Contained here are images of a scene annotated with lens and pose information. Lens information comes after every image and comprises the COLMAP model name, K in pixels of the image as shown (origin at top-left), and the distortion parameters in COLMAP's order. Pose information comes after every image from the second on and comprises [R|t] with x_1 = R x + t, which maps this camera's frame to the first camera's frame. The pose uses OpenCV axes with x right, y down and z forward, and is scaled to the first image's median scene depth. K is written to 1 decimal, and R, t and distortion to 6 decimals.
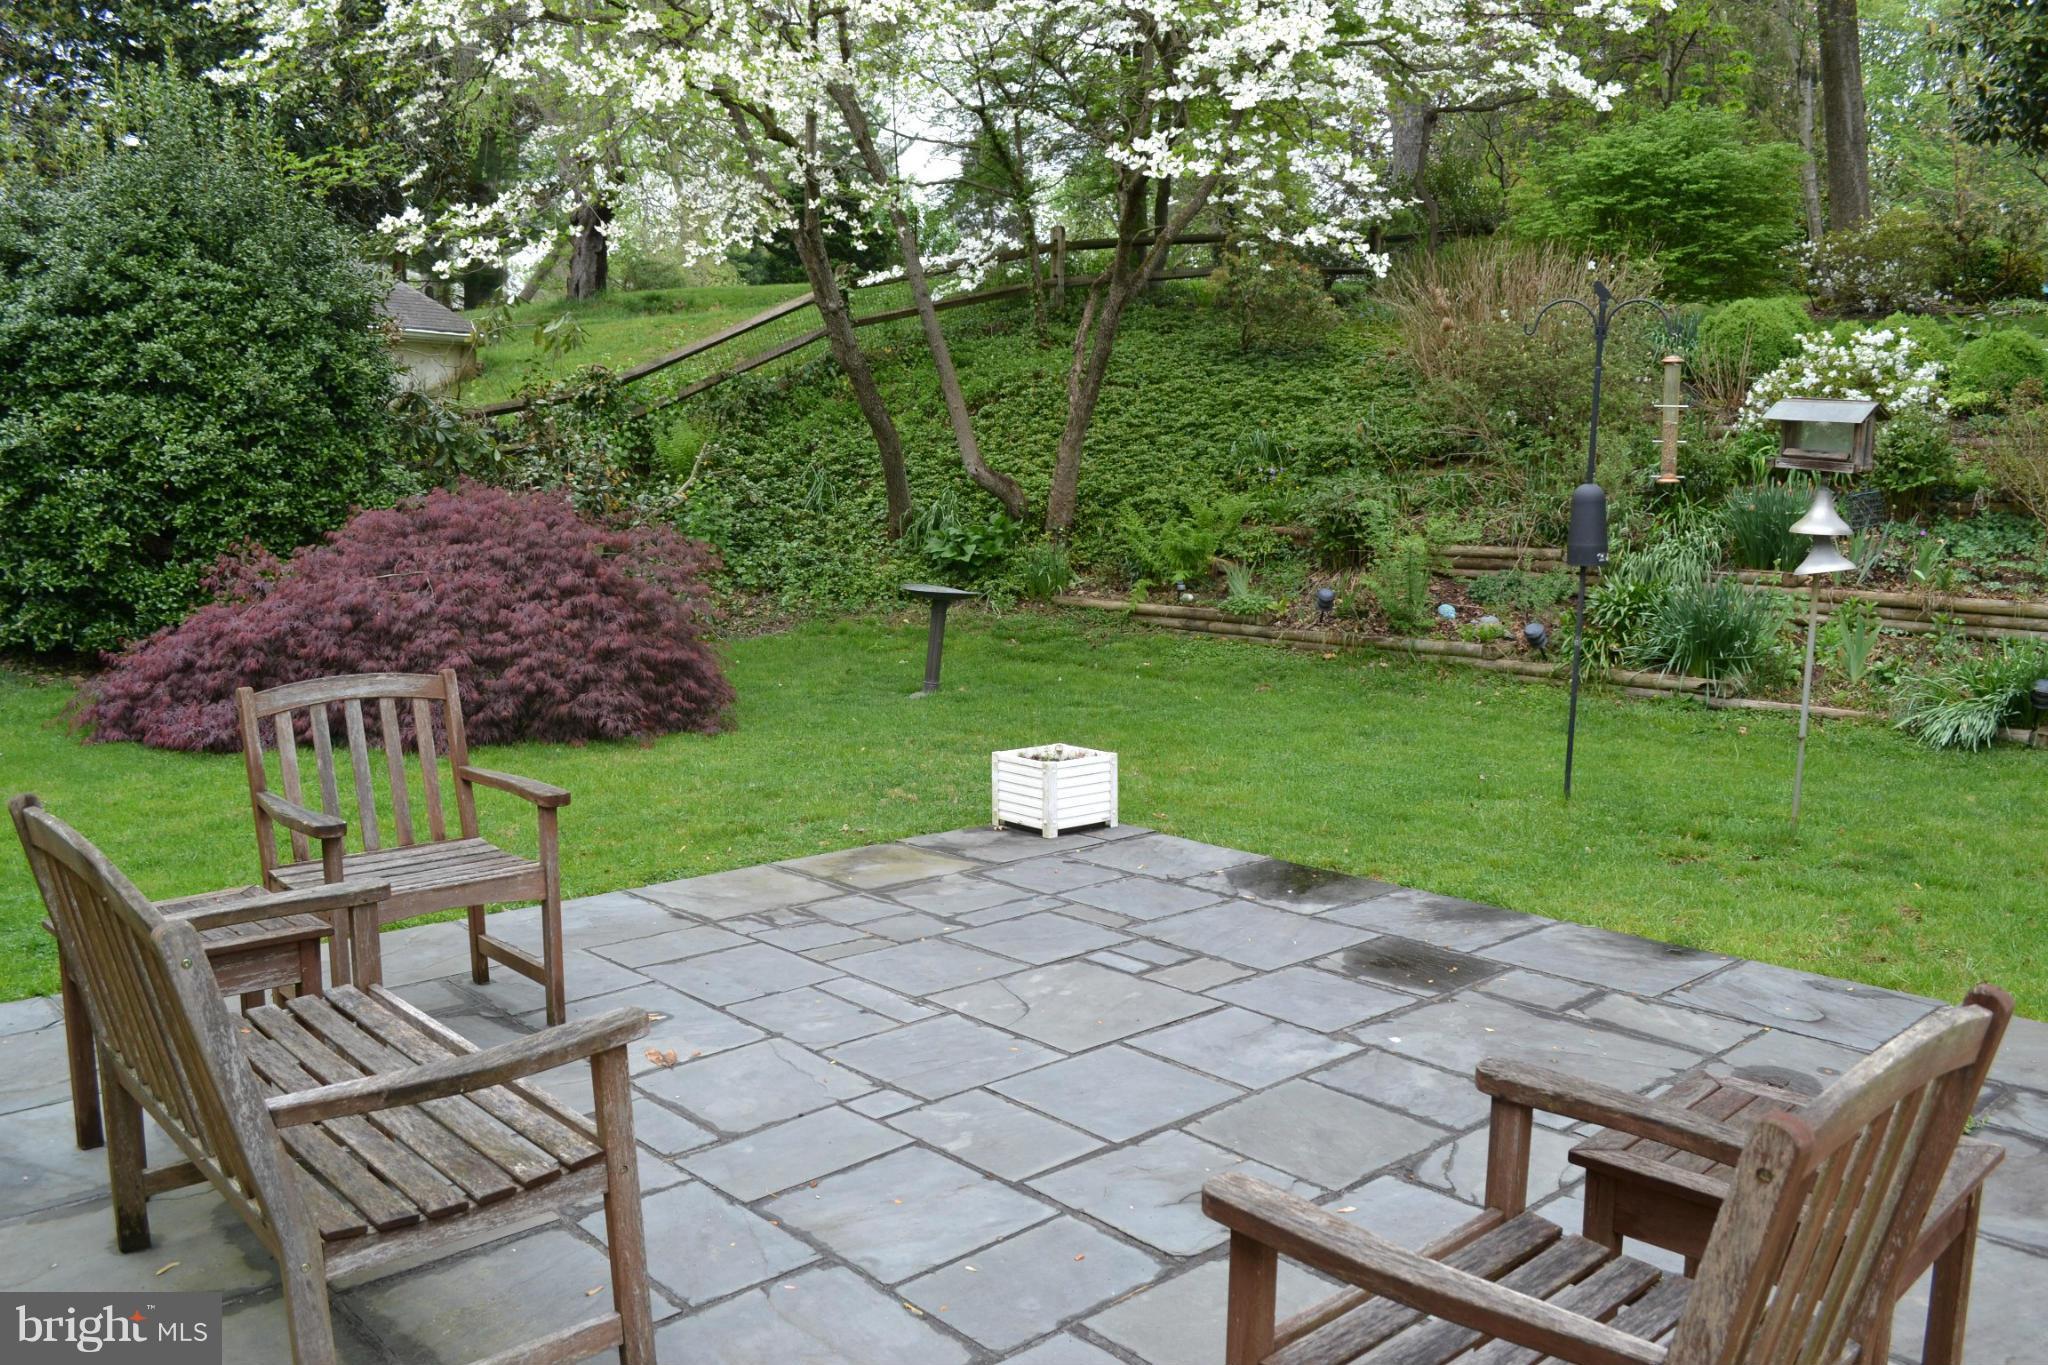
lens RADIAL K [[1634.4, 0, 1016.2], [0, 1634.4, 683.3], [0, 0, 1]] dist [-0.087192, 0.010639]
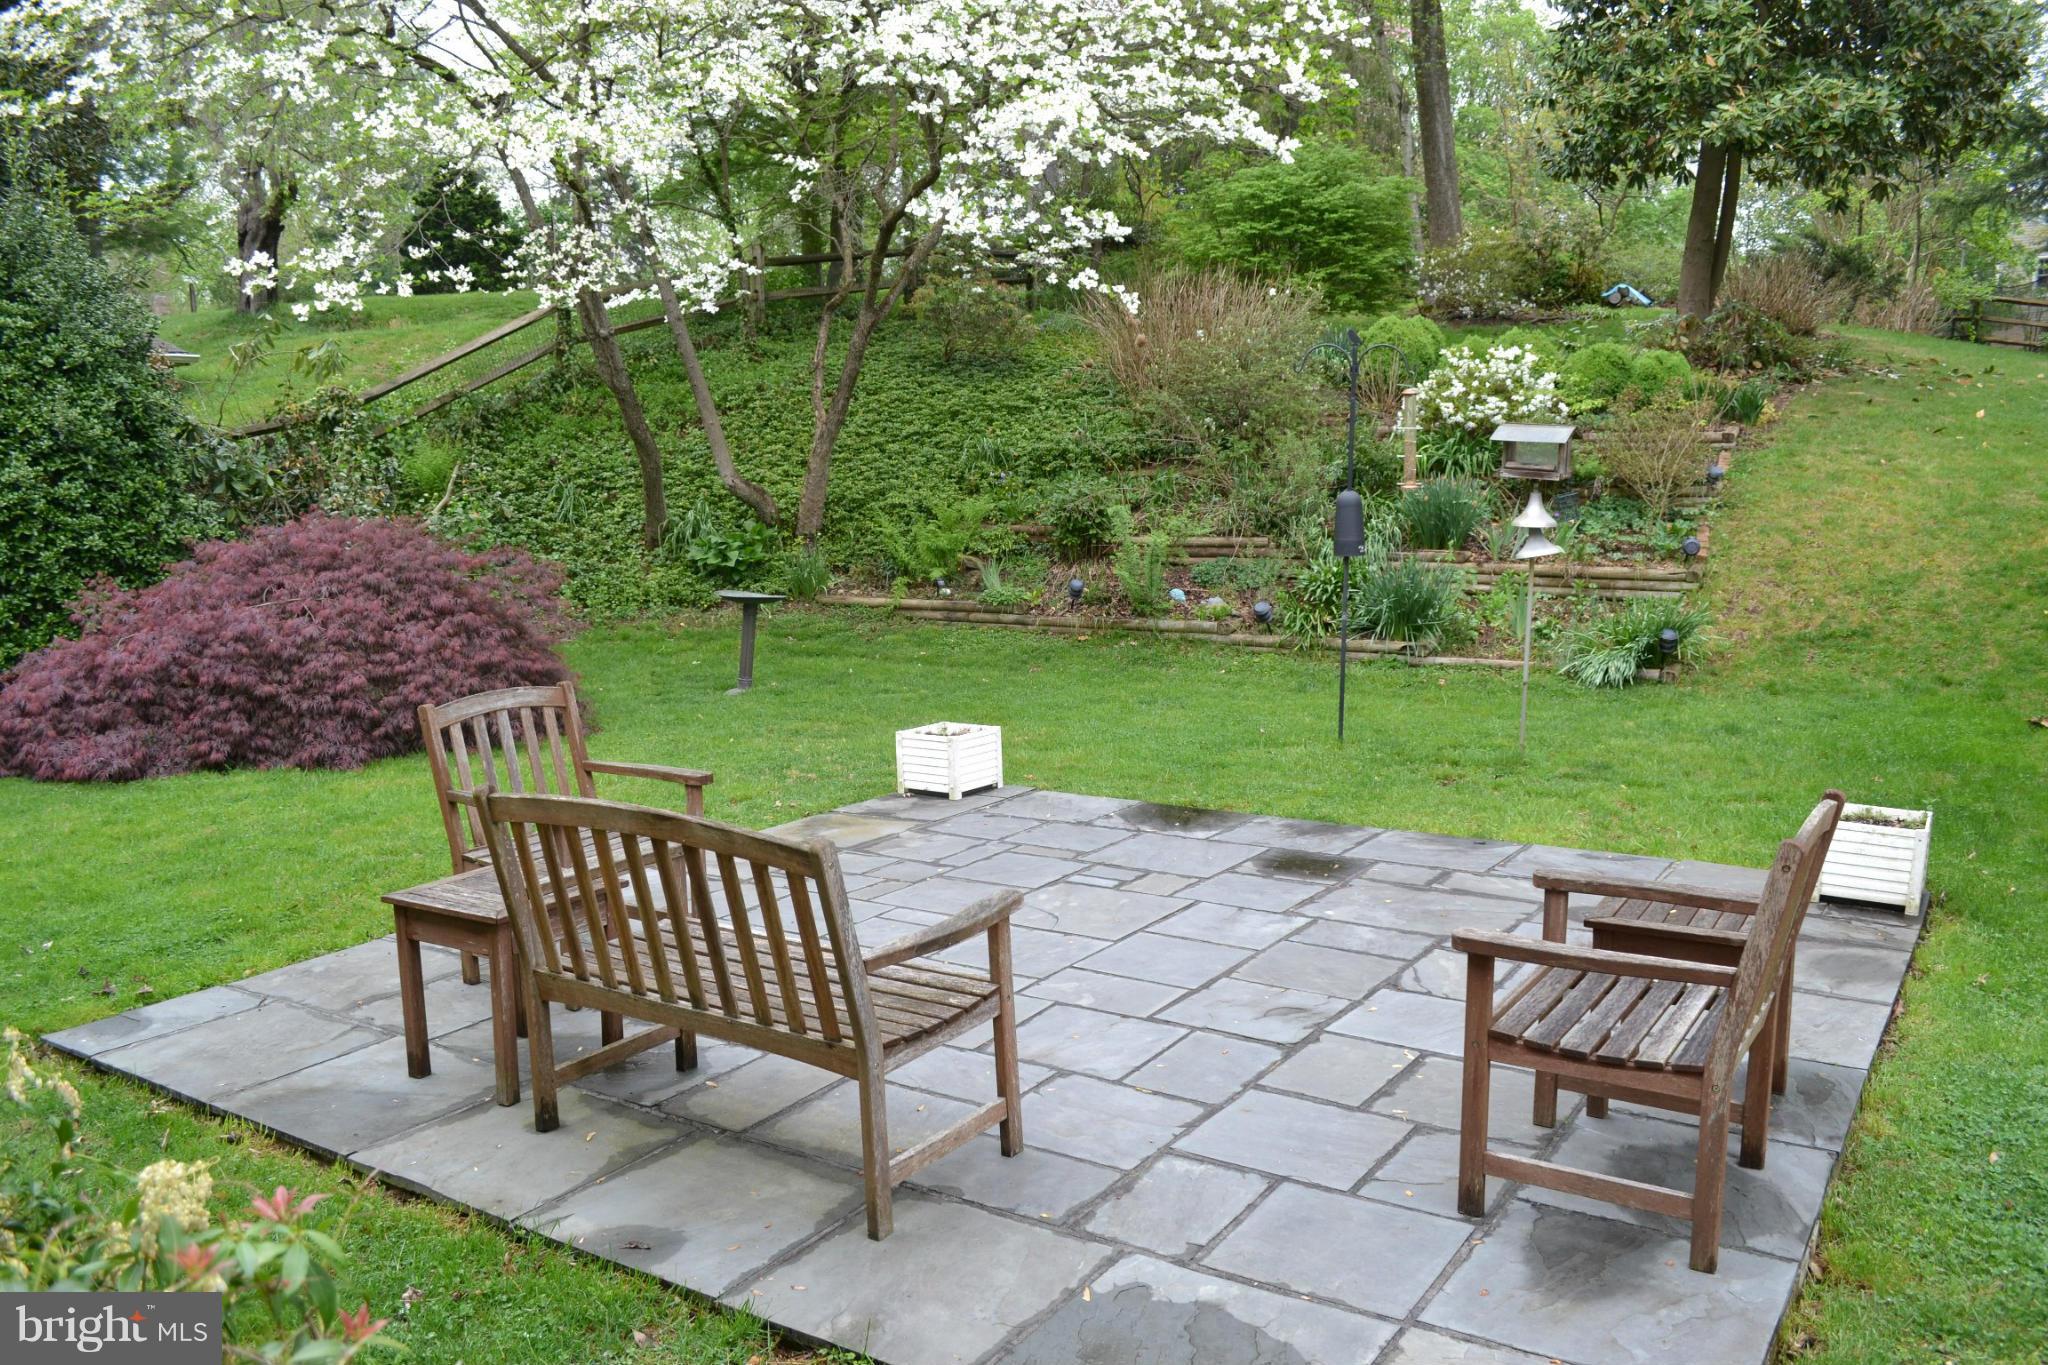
lens RADIAL K [[1634.4, 0, 1016.2], [0, 1634.4, 683.3], [0, 0, 1]] dist [-0.087192, 0.010639]
pose [[0.969527, -0.053762, 0.239014, -0.138653], [0.052224, 0.998554, 0.012770, -0.002322], [-0.239355, 0.000102, 0.970932, -0.112057]]
